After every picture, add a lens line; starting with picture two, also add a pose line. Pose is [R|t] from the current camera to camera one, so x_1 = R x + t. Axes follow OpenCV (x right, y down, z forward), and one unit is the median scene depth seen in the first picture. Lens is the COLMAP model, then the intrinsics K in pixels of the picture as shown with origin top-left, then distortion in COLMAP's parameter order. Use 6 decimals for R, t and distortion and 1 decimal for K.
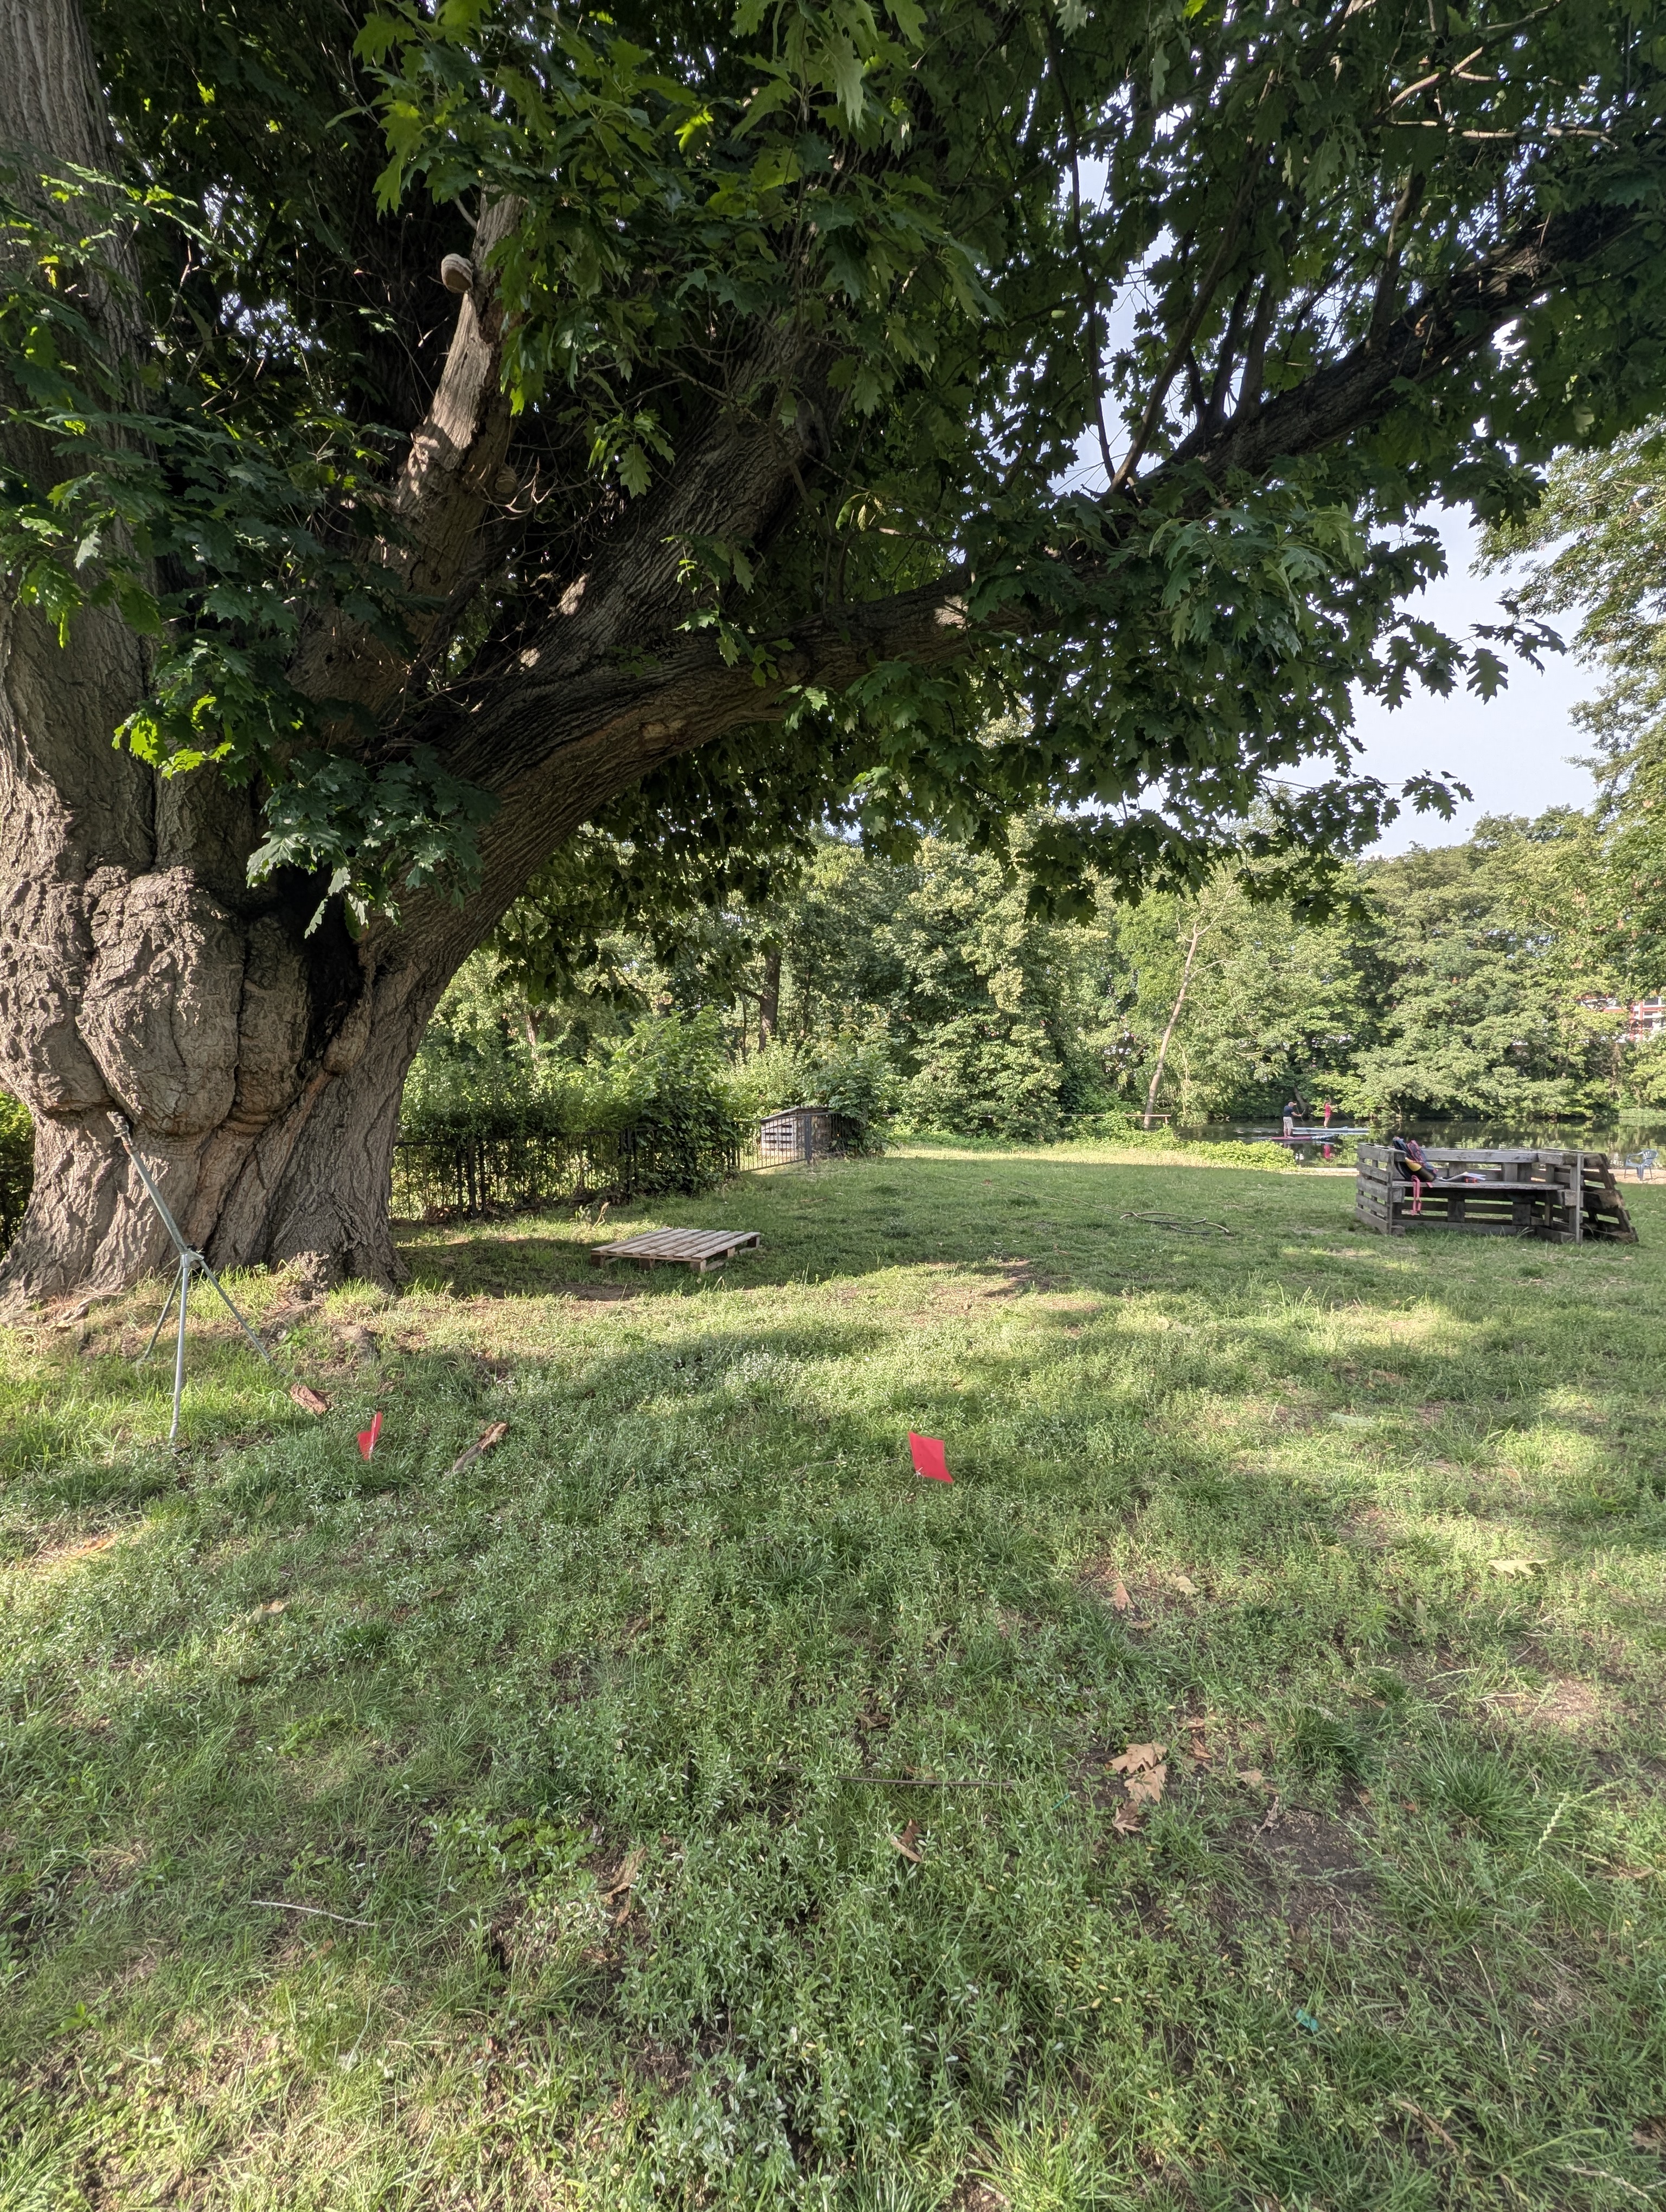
lens RADIAL K [[897.5, 0, 839.6], [0, 897.5, 1099.0], [0, 0, 1]] dist [-0.001762, -0.000084]
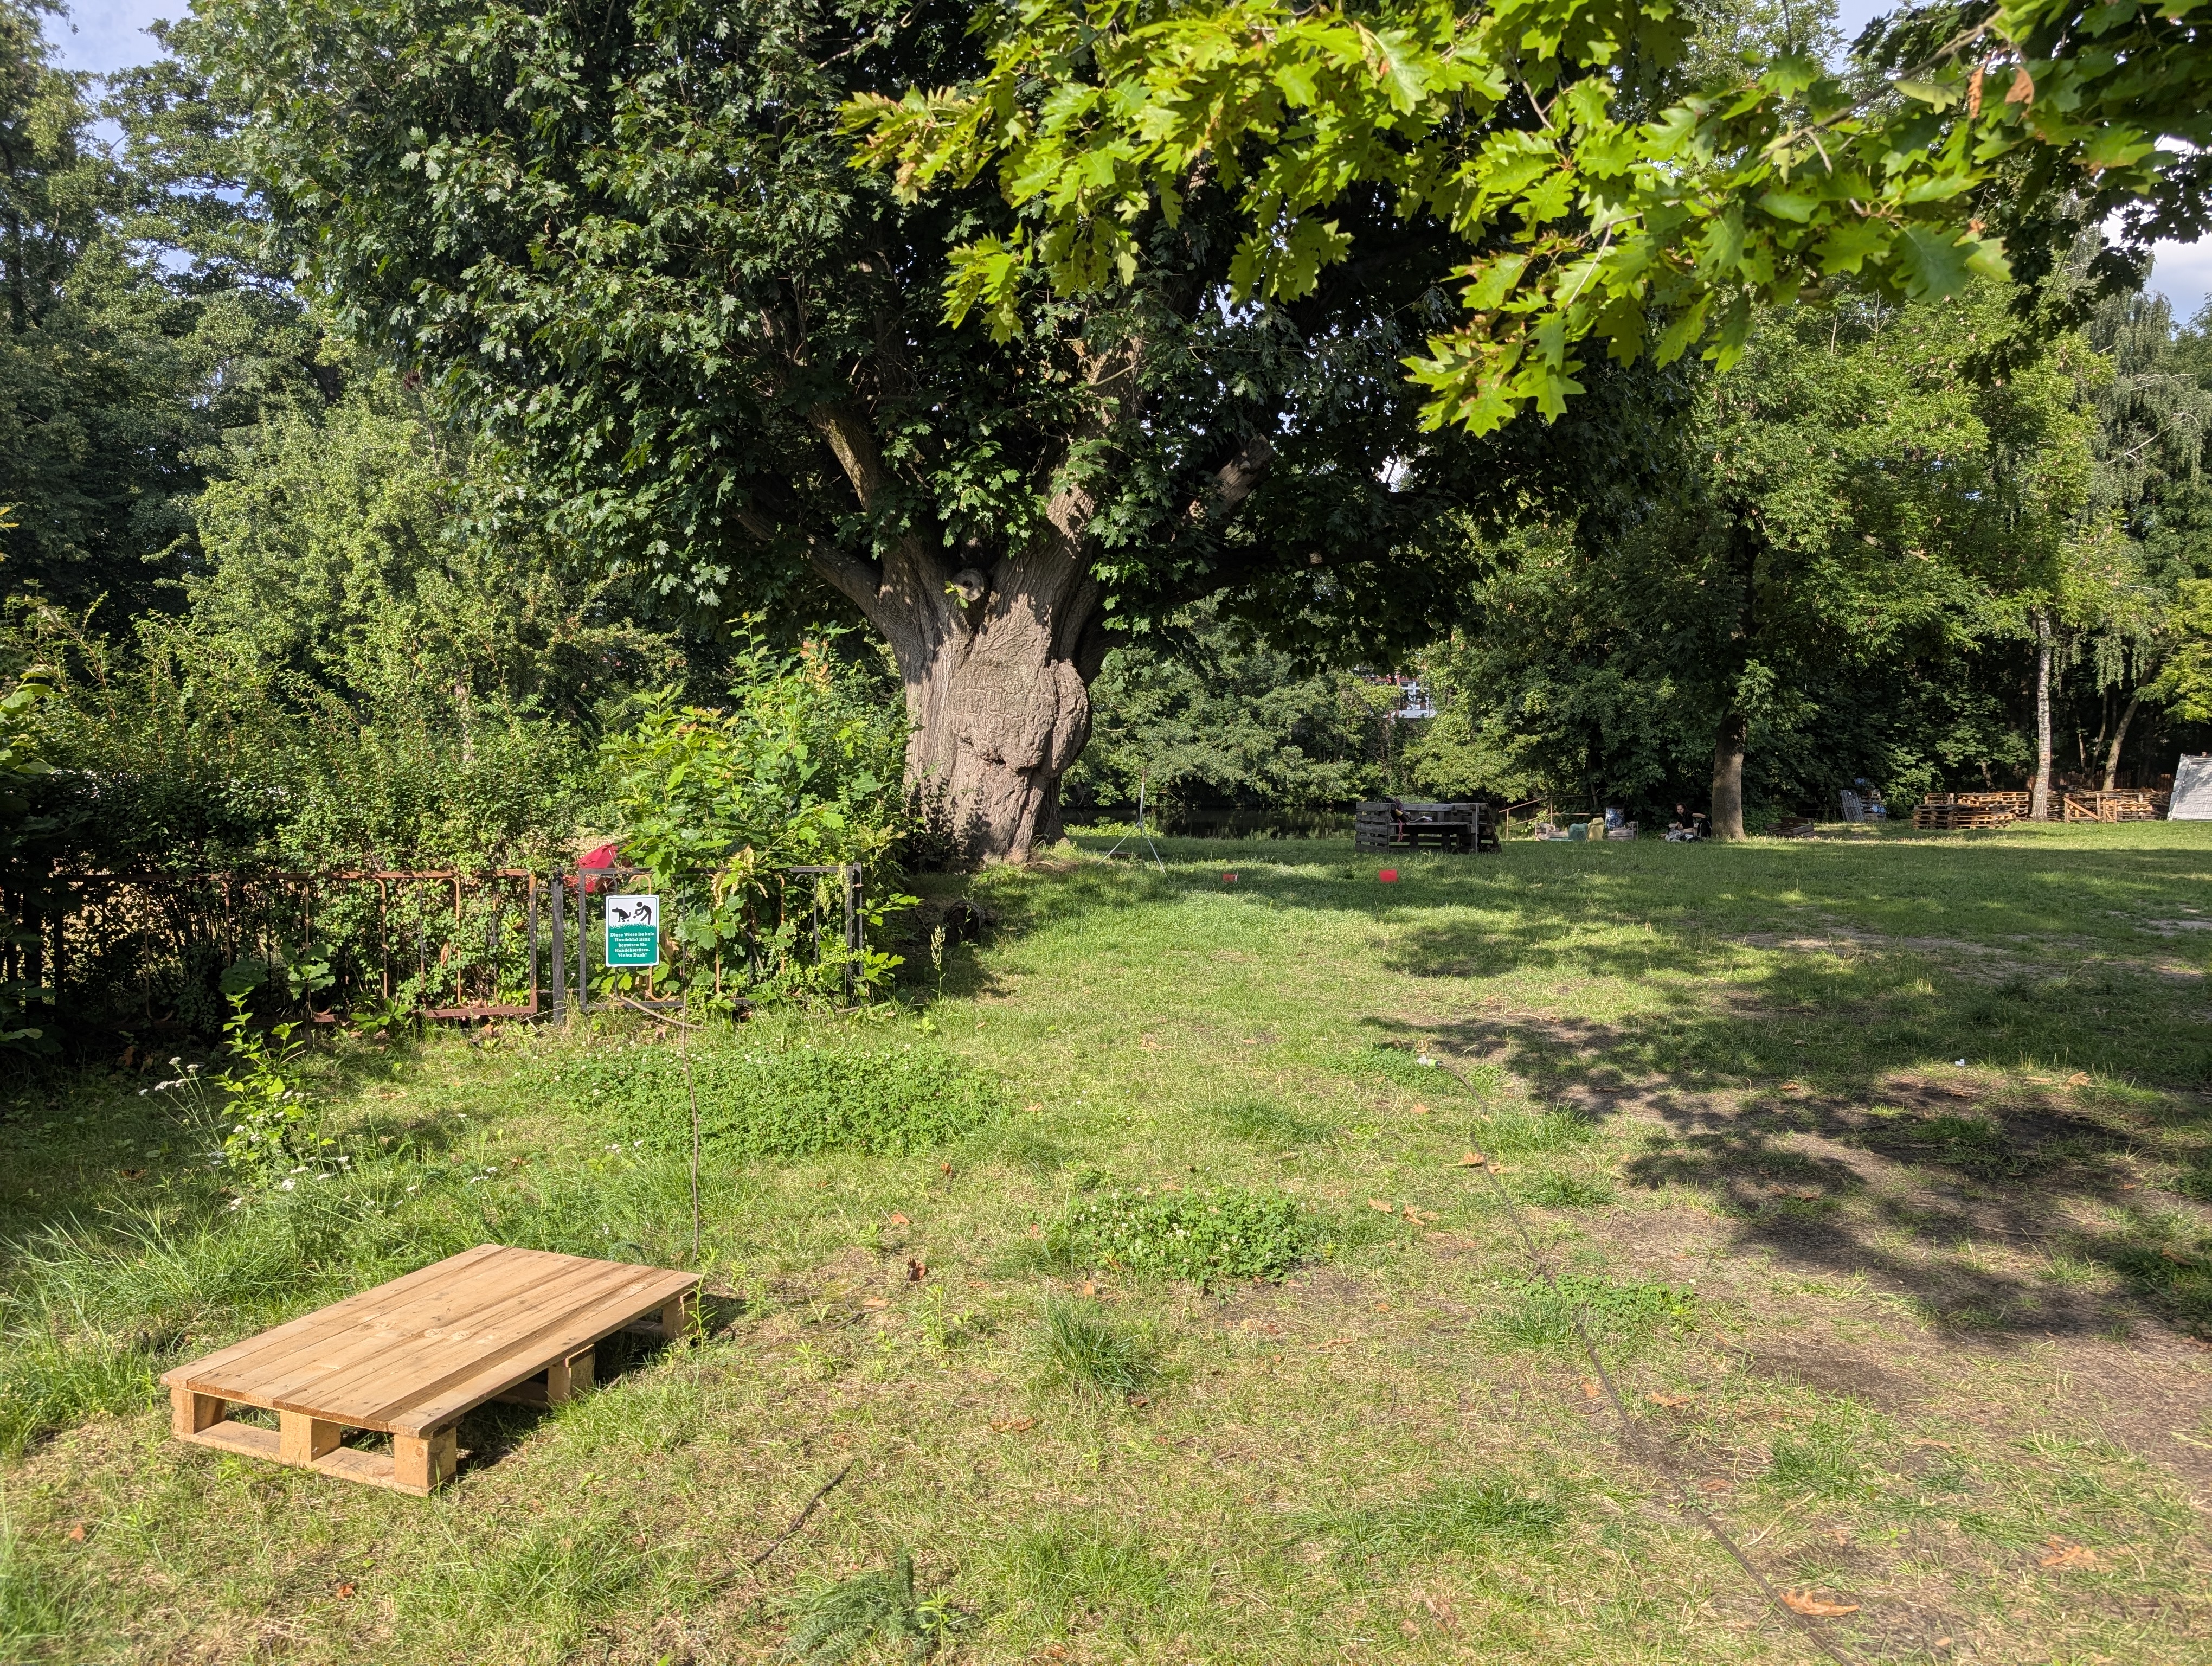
lens RADIAL K [[1543.1, 0, 1103.4], [0, 1543.1, 830.6], [0, 0, 1]] dist [0.001492, 0.000017]
pose [[0.849667, -0.012963, 0.527160, -0.191771], [-0.002135, 0.999605, 0.028022, 0.003841], [-0.527315, -0.024935, 0.849304, -0.163792]]
